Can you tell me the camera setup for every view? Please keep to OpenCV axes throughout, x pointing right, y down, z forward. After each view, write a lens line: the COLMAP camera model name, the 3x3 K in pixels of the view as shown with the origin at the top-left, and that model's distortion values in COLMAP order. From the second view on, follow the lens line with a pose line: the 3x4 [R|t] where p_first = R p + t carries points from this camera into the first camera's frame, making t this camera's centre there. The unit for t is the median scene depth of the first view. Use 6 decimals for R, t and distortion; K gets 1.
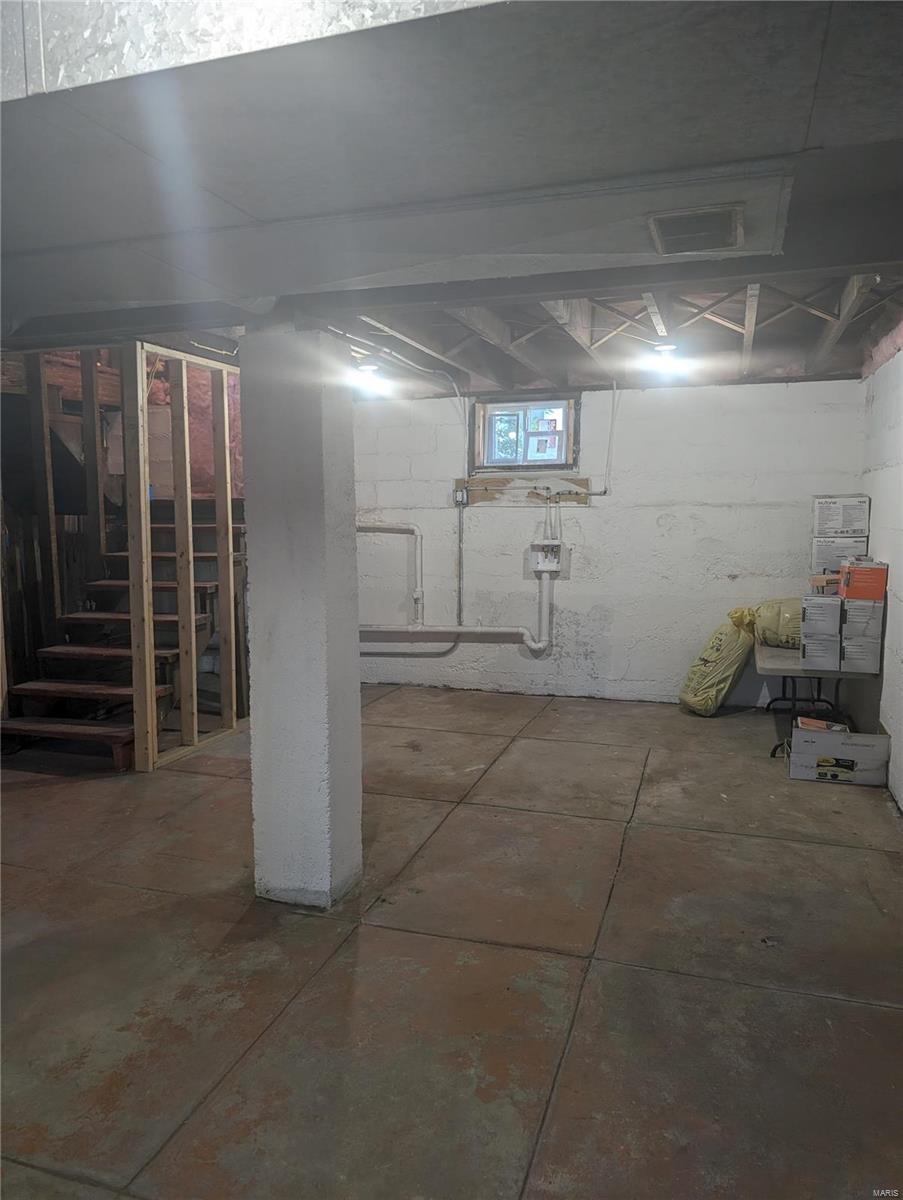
lens RADIAL K [[862.4, 0, 440.1], [0, 862.4, 601.3], [0, 0, 1]] dist [0.018306, -0.011404]
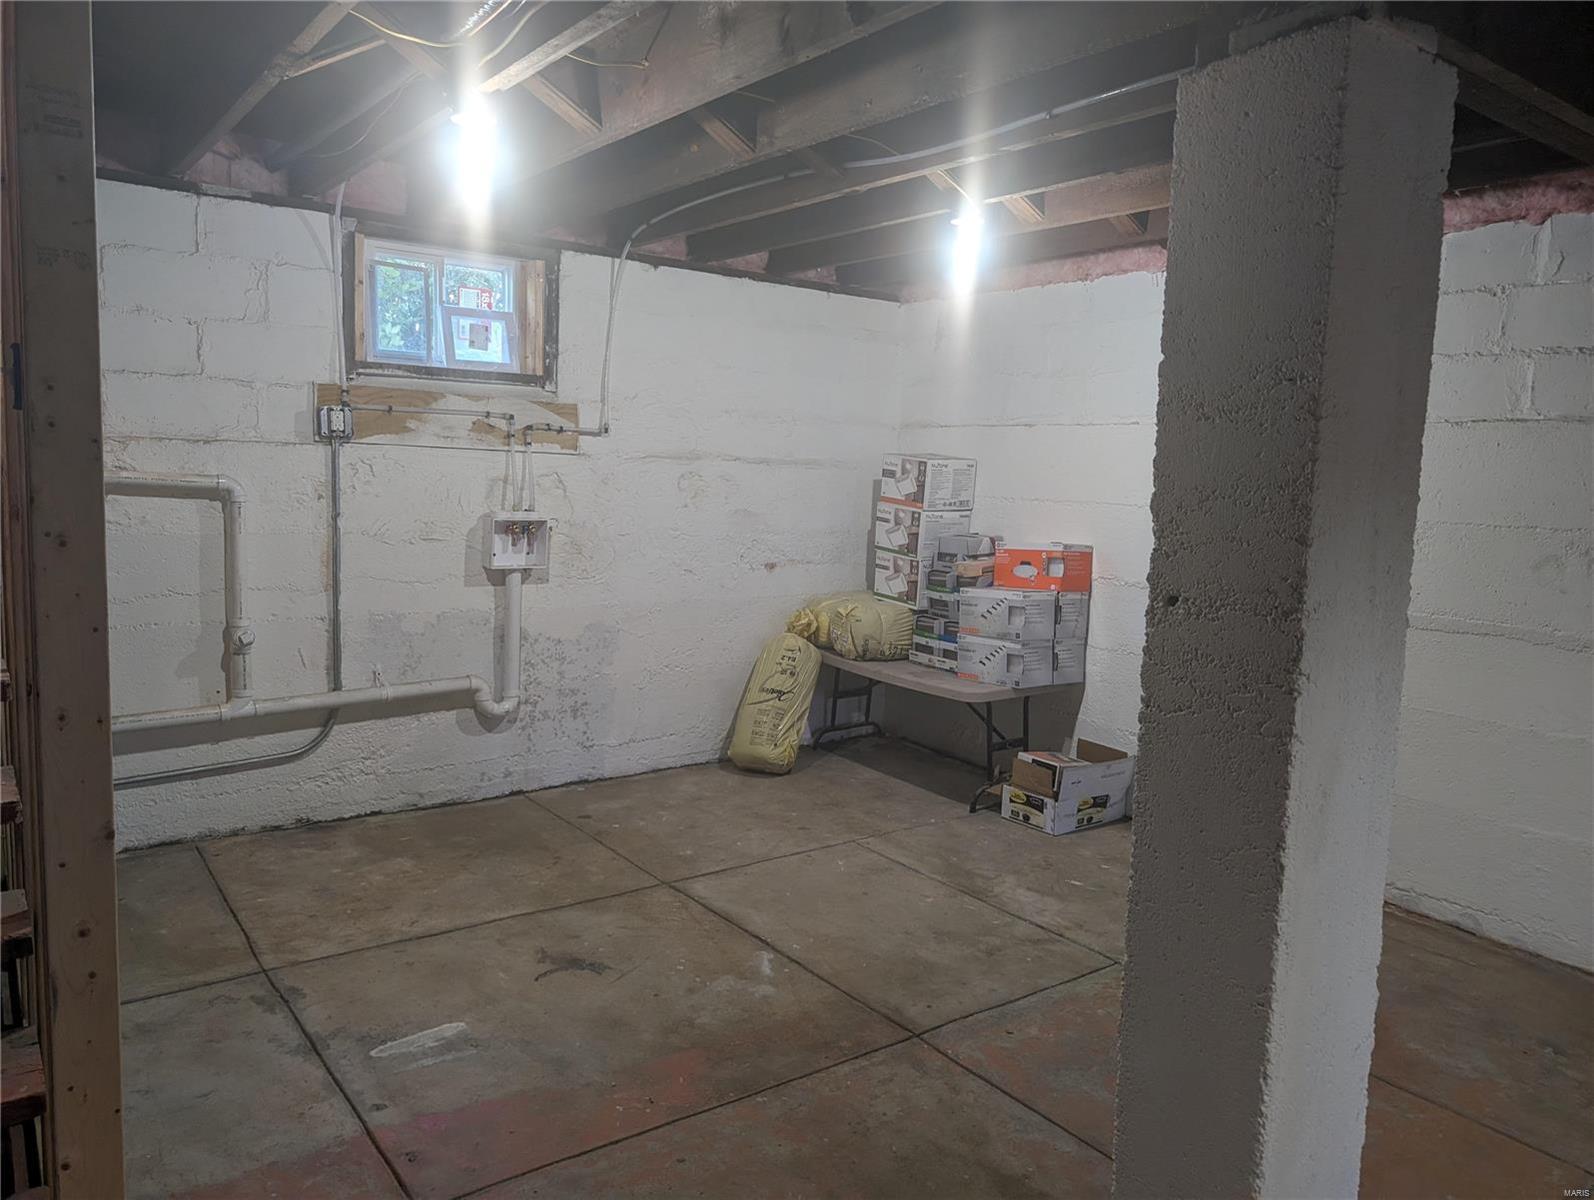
lens RADIAL K [[1151.2, 0, 797.9], [0, 1151.2, 596.2], [0, 0, 1]] dist [0.015863, -0.006046]
pose [[0.552791, -0.069112, 0.830449, -0.388064], [0.048450, 0.997535, 0.050766, -0.046895], [-0.831910, 0.012172, 0.554777, 0.452041]]
